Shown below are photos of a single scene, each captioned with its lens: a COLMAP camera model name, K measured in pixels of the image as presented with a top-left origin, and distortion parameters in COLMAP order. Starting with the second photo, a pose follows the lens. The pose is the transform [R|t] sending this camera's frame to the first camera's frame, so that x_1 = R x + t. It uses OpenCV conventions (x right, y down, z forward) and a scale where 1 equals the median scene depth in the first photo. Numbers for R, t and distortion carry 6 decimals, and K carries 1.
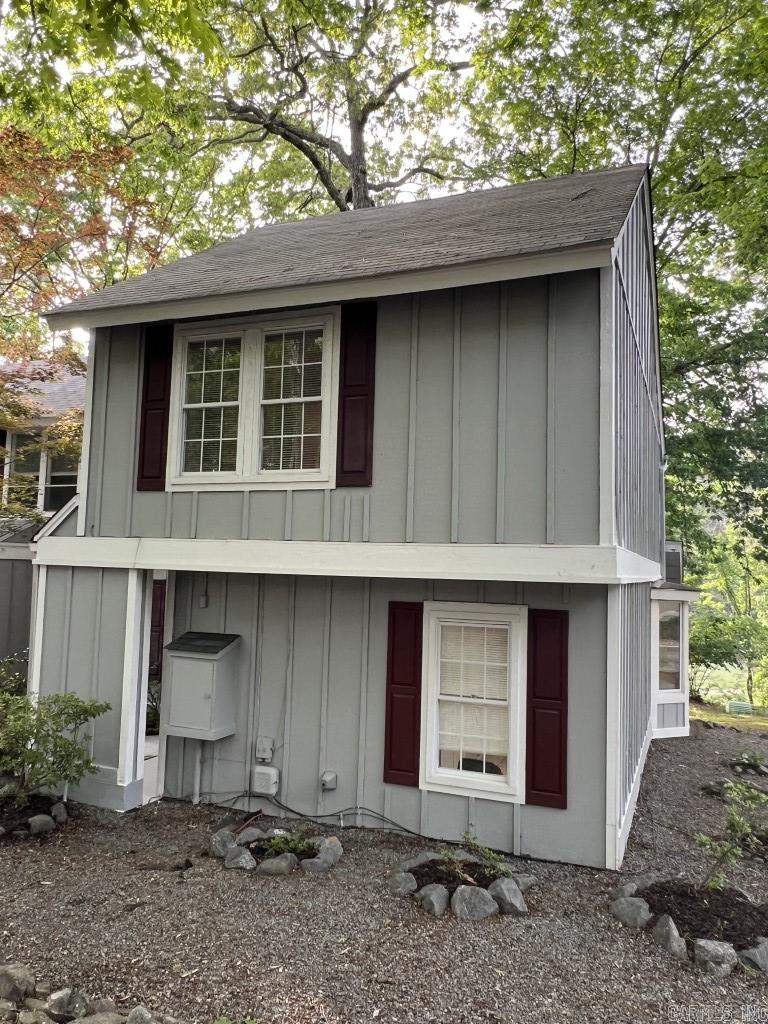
lens RADIAL K [[763.0, 0, 381.0], [0, 763.0, 507.5], [0, 0, 1]] dist [0.001096, 0.001525]
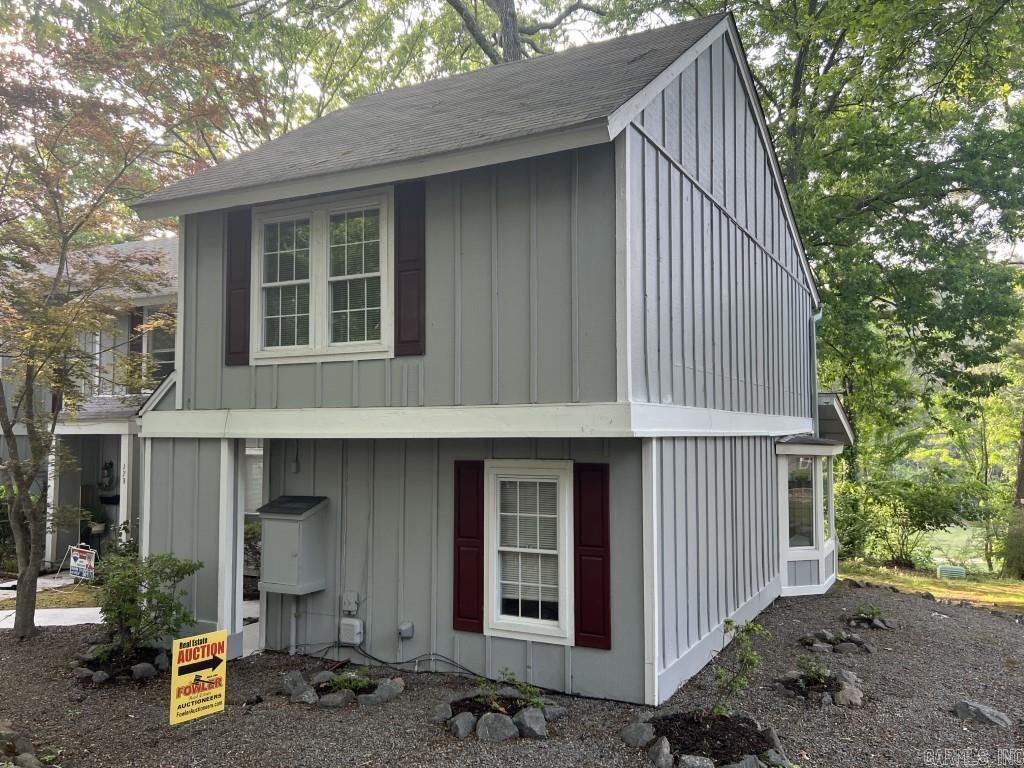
lens RADIAL K [[830.5, 0, 524.9], [0, 830.5, 386.0], [0, 0, 1]] dist [0.050058, -0.055919]
pose [[0.996033, -0.035490, -0.081601, 0.211438], [0.037309, 0.999086, 0.020879, -0.002274], [0.080786, -0.023841, 0.996446, -0.150446]]
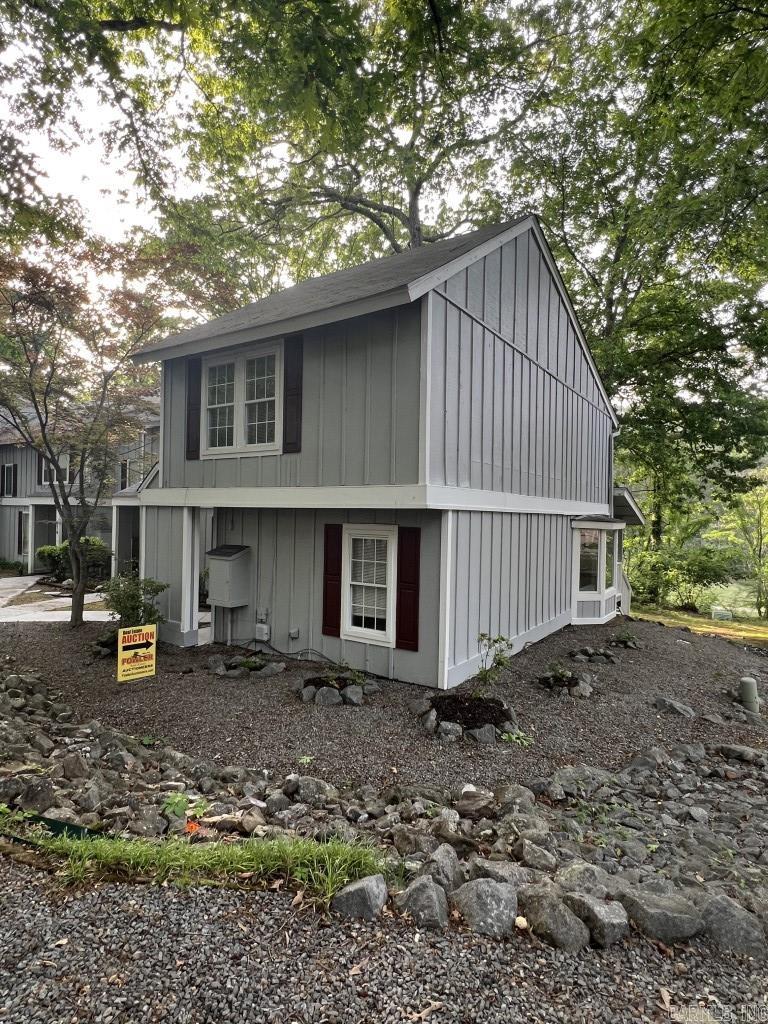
lens RADIAL K [[547.1, 0, 384.0], [0, 547.1, 512.0], [0, 0, 1]] dist [-0.000137, -0.000166]
pose [[0.979979, -0.011149, -0.198790, 0.368600], [0.025175, 0.997356, 0.068170, 0.023076], [0.197504, -0.071809, 0.977668, -0.099161]]
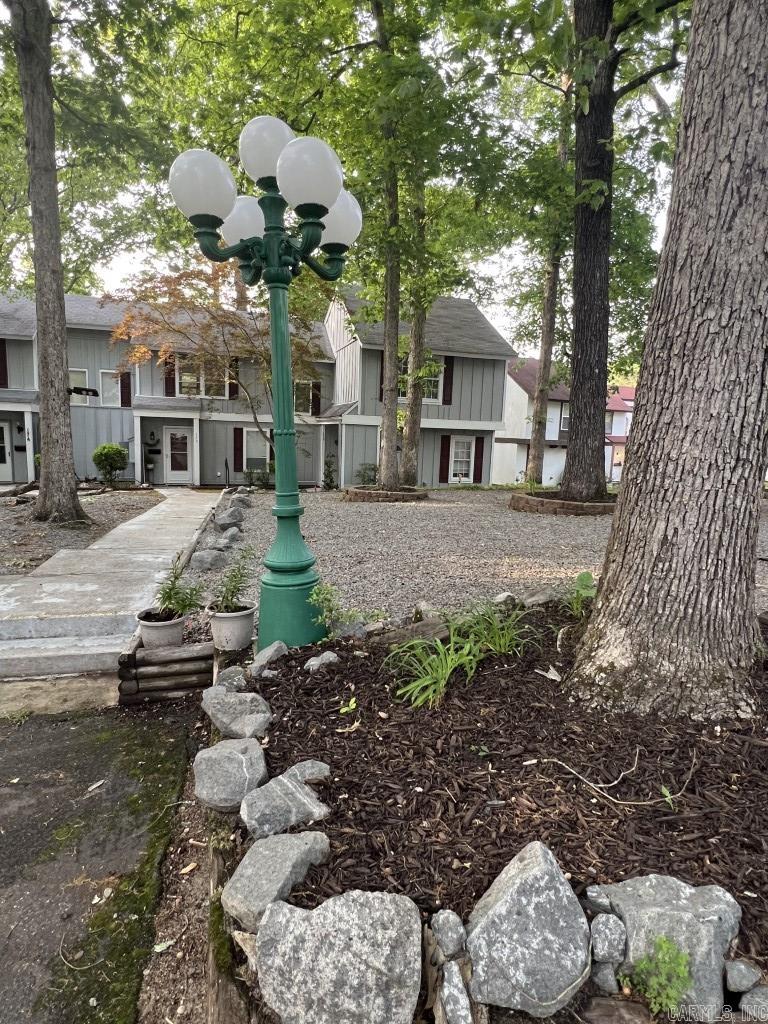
lens RADIAL K [[547.1, 0, 384.0], [0, 547.1, 512.0], [0, 0, 1]] dist [-0.000137, -0.000166]
pose [[0.790169, -0.084120, 0.607088, -1.905122], [-0.061491, 0.974657, 0.215087, -0.070983], [-0.609796, -0.207286, 0.764972, -0.969136]]
